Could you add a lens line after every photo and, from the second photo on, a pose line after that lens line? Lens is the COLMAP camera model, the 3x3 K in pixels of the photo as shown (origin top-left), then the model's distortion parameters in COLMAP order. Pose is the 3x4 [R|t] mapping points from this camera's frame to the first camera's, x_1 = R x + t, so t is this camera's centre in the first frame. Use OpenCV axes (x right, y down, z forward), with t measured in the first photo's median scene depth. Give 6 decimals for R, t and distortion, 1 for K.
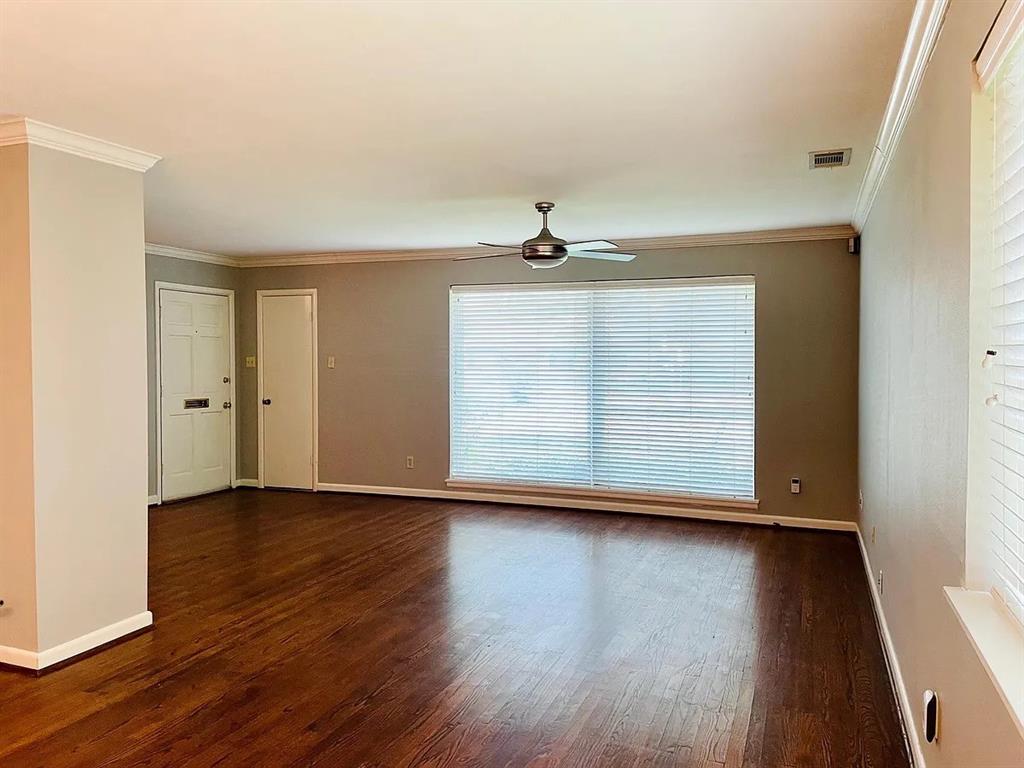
lens RADIAL K [[777.1, 0, 509.5], [0, 777.1, 382.4], [0, 0, 1]] dist [0.061560, -0.059911]
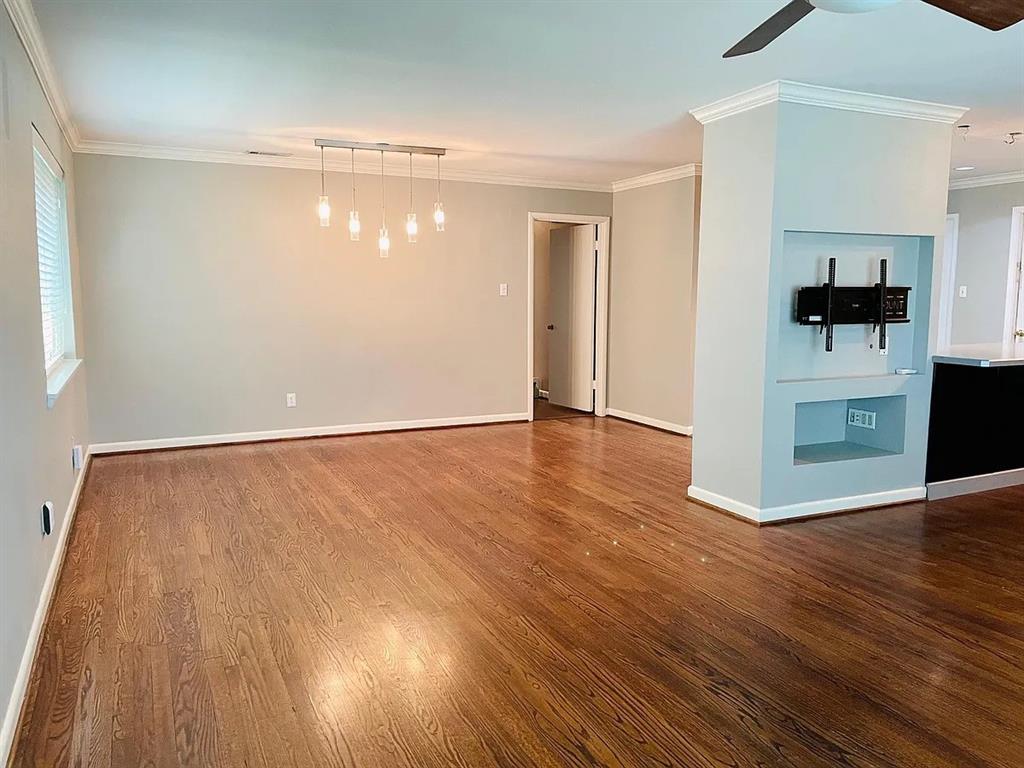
lens RADIAL K [[777.1, 0, 514.8], [0, 777.1, 375.1], [0, 0, 1]] dist [0.061560, -0.059911]
pose [[-0.692539, 0.073790, -0.717596, 0.580702], [-0.025632, 0.991609, 0.126703, -0.028339], [0.720925, 0.106140, -0.684837, 1.559980]]
